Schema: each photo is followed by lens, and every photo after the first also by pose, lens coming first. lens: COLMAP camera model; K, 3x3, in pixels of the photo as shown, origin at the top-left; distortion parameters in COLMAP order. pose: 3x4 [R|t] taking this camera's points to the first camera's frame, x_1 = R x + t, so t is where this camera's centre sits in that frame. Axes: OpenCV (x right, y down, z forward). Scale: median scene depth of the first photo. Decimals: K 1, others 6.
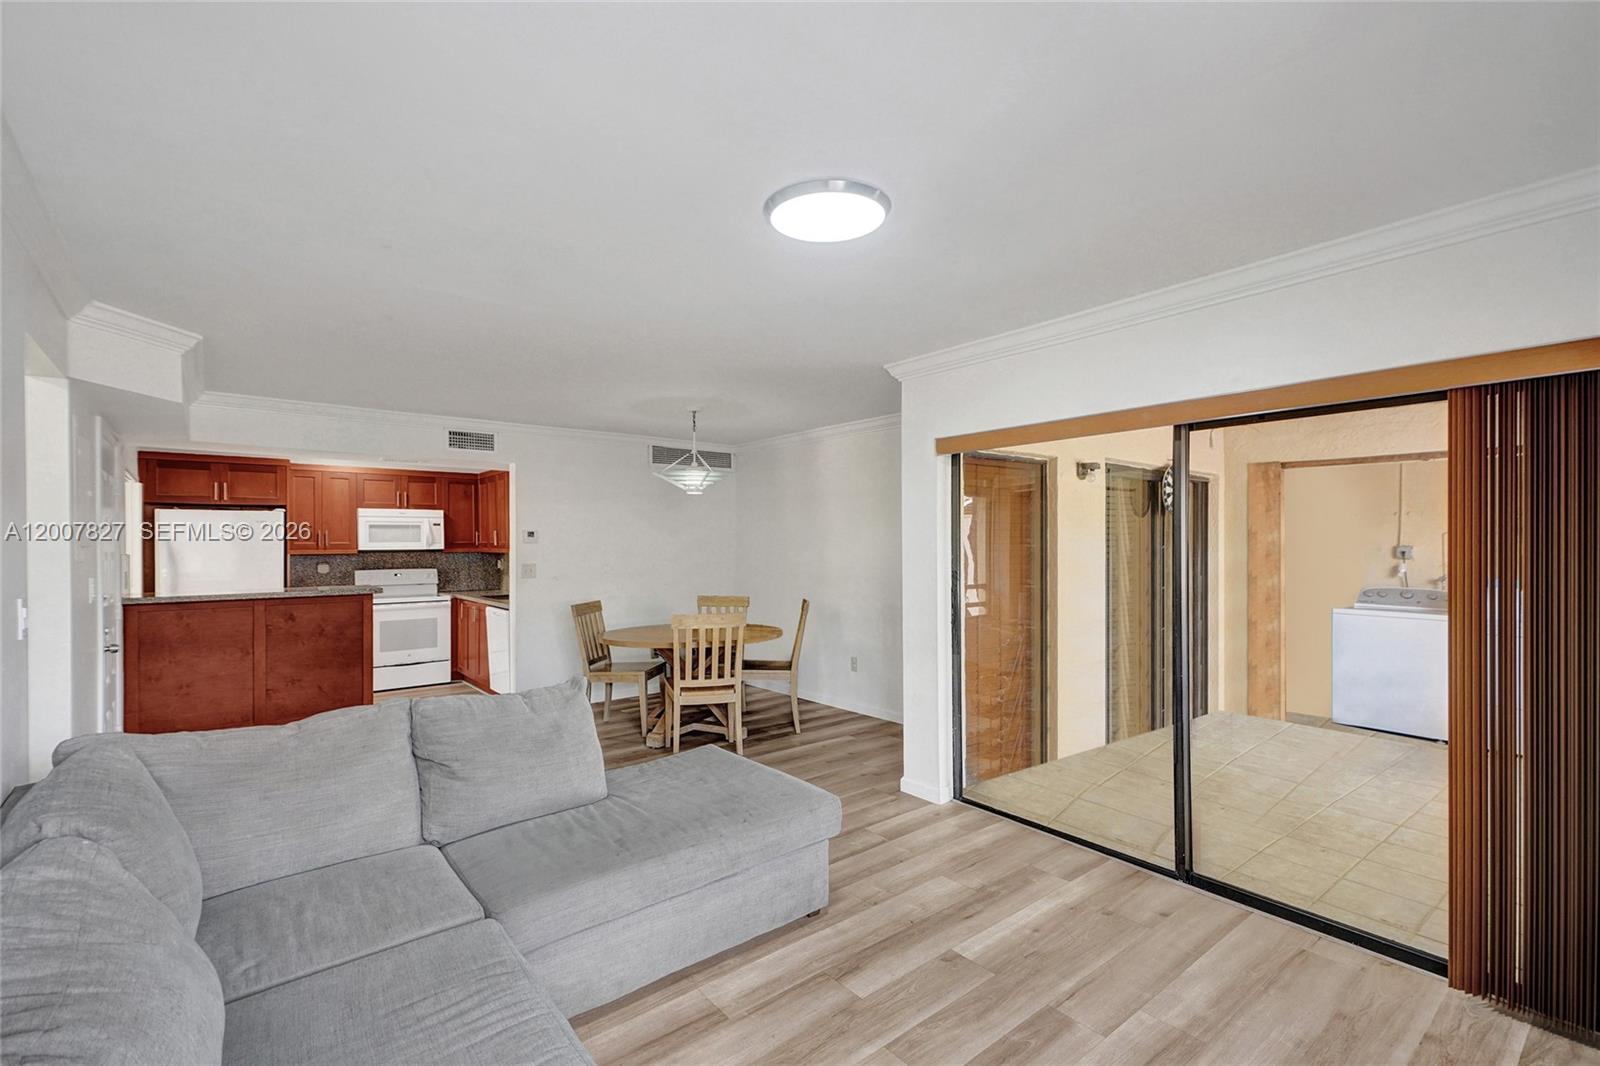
lens RADIAL K [[716.3, 0, 801.3], [0, 716.3, 545.0], [0, 0, 1]] dist [0.051977, -0.016772]
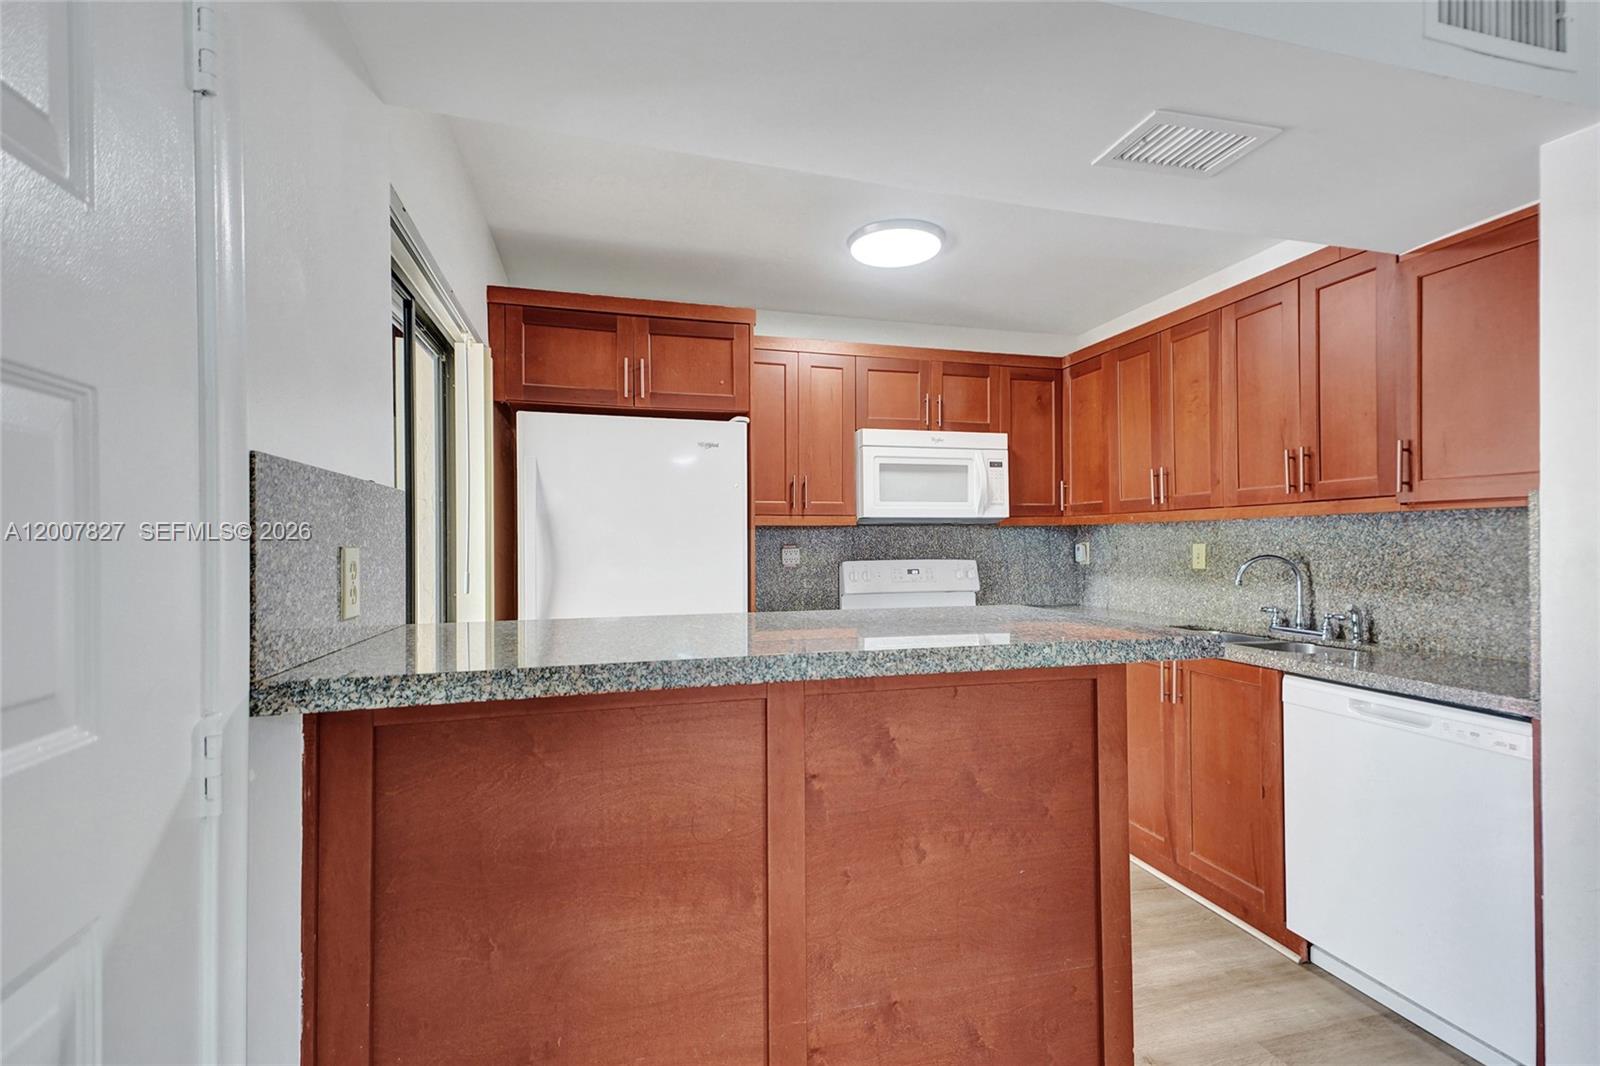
lens RADIAL K [[710.3, 0, 808.1], [0, 710.3, 541.9], [0, 0, 1]] dist [0.050768, -0.016975]
pose [[0.919467, -0.000264, -0.393167, -0.489443], [-0.000731, 0.999997, -0.002382, 0.025211], [0.393167, 0.002477, 0.919464, 0.602397]]
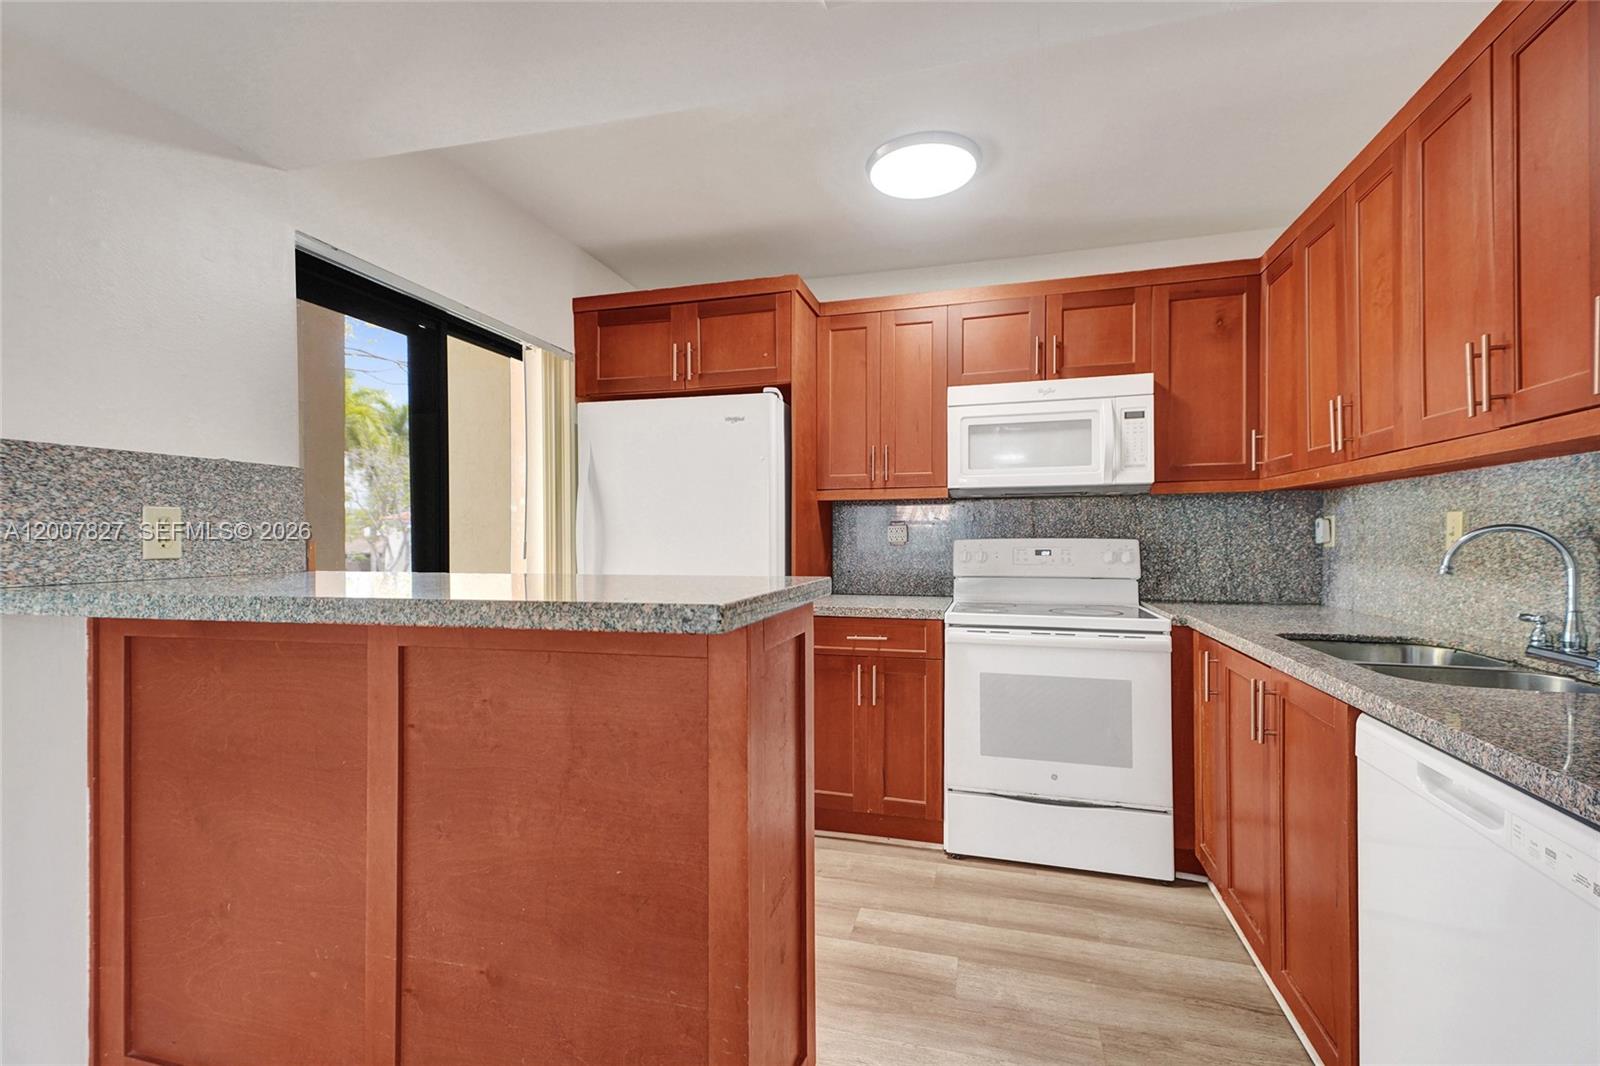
lens RADIAL K [[706.8, 0, 801.5], [0, 706.8, 540.5], [0, 0, 1]] dist [0.053974, -0.019015]
pose [[0.582117, 0.007840, -0.813068, -0.349850], [-0.000244, 0.999955, 0.009467, 0.034609], [0.813105, -0.005313, 0.582092, 0.743839]]
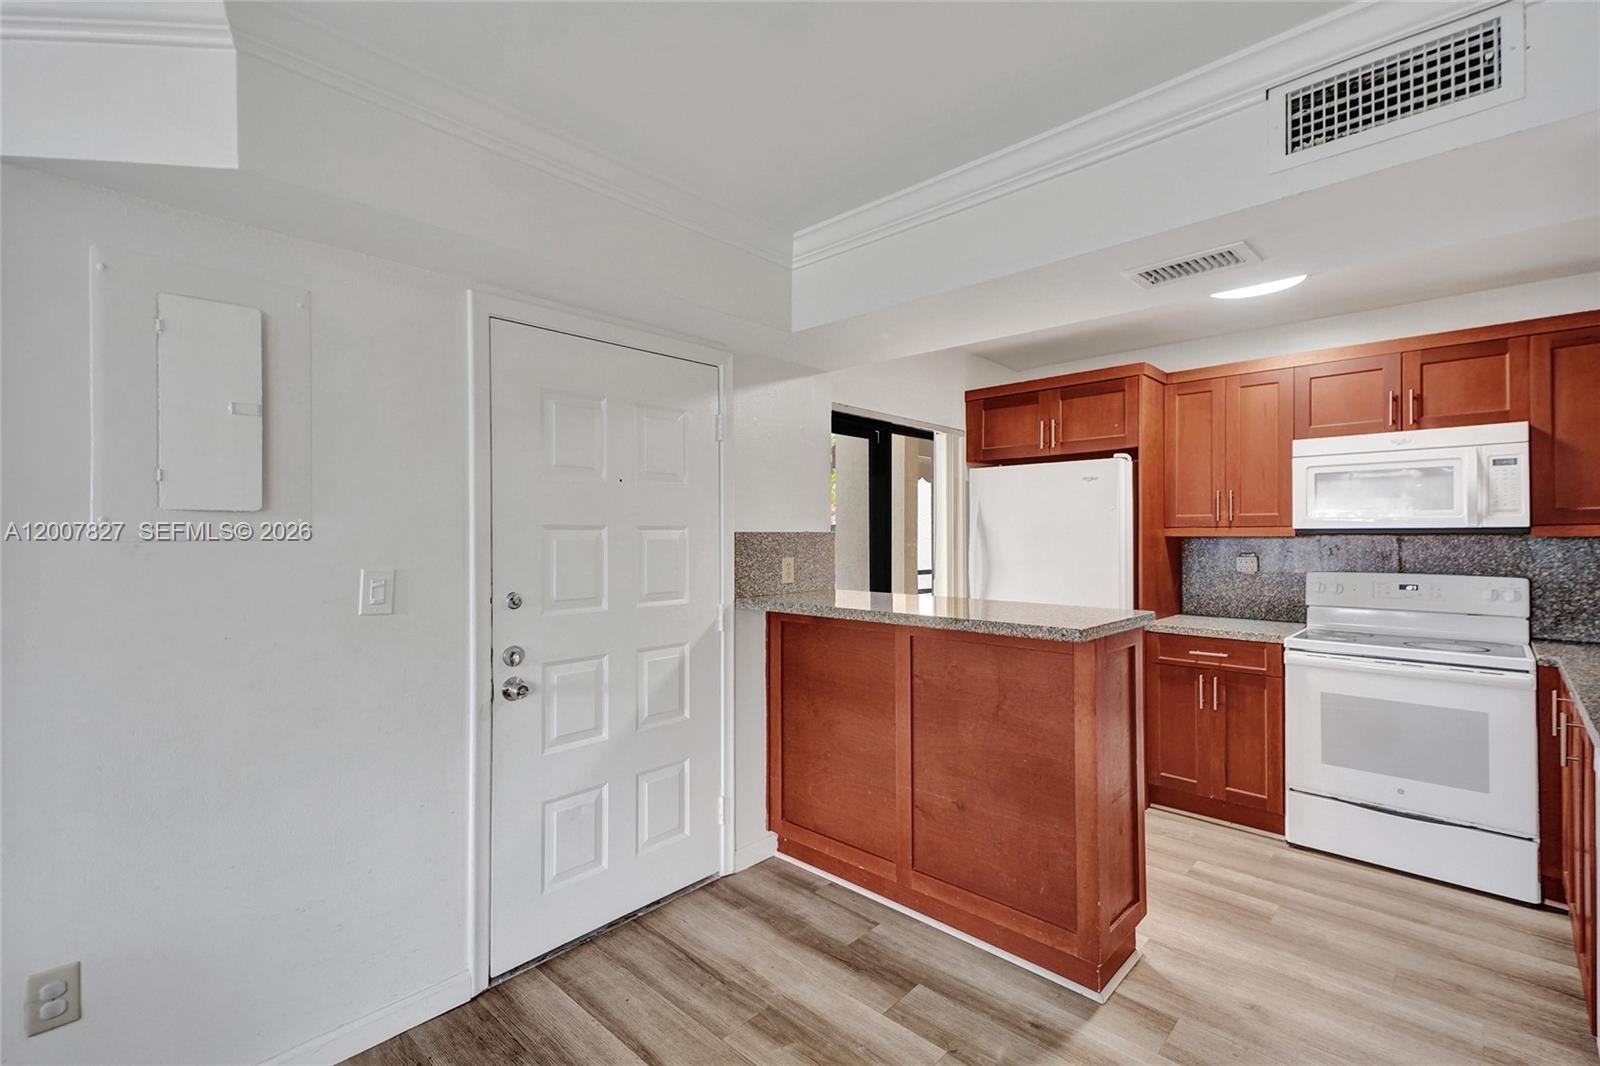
lens RADIAL K [[715.6, 0, 798.8], [0, 715.6, 529.3], [0, 0, 1]] dist [0.049583, -0.017101]
pose [[0.140955, -0.000694, -0.990016, -0.196446], [-0.000894, 0.999999, -0.000828, 0.008228], [0.990016, 0.001002, 0.140955, 0.656136]]
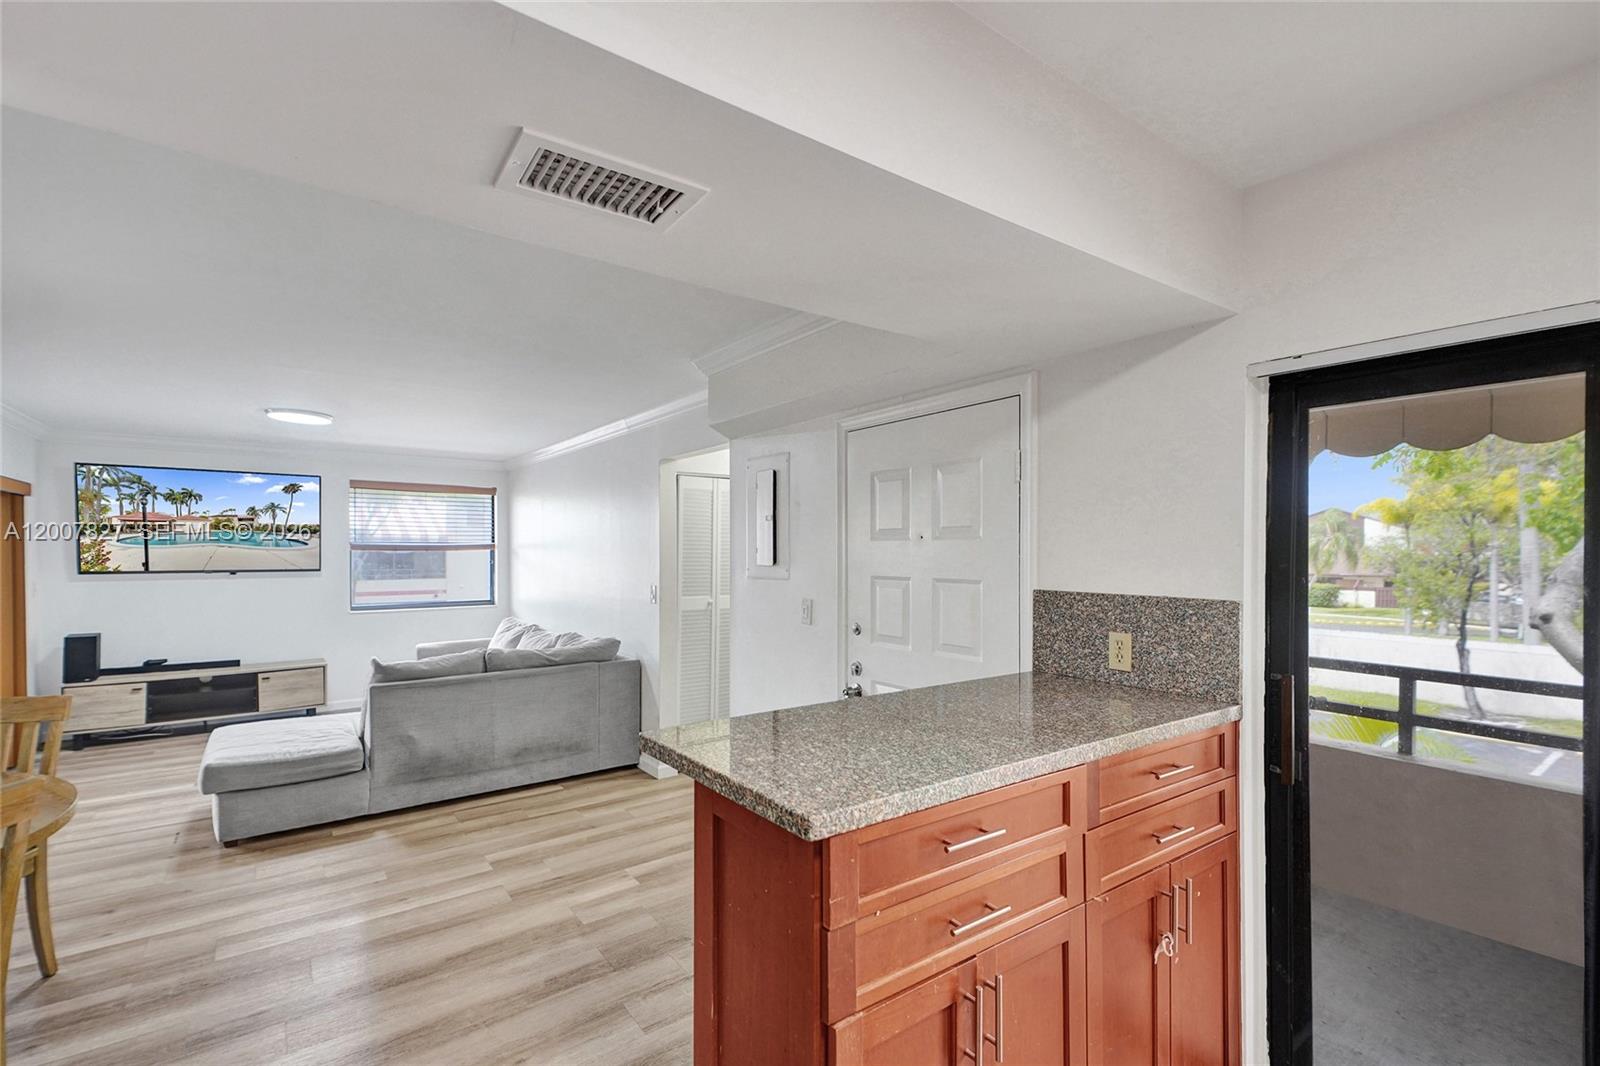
lens RADIAL K [[731.2, 0, 785.0], [0, 731.2, 553.7], [0, 0, 1]] dist [0.053921, -0.018554]
pose [[-0.997451, 0.007366, 0.070972, -0.530016], [0.008027, 0.999927, 0.009037, -0.012023], [-0.070900, 0.009584, -0.997437, 1.042690]]
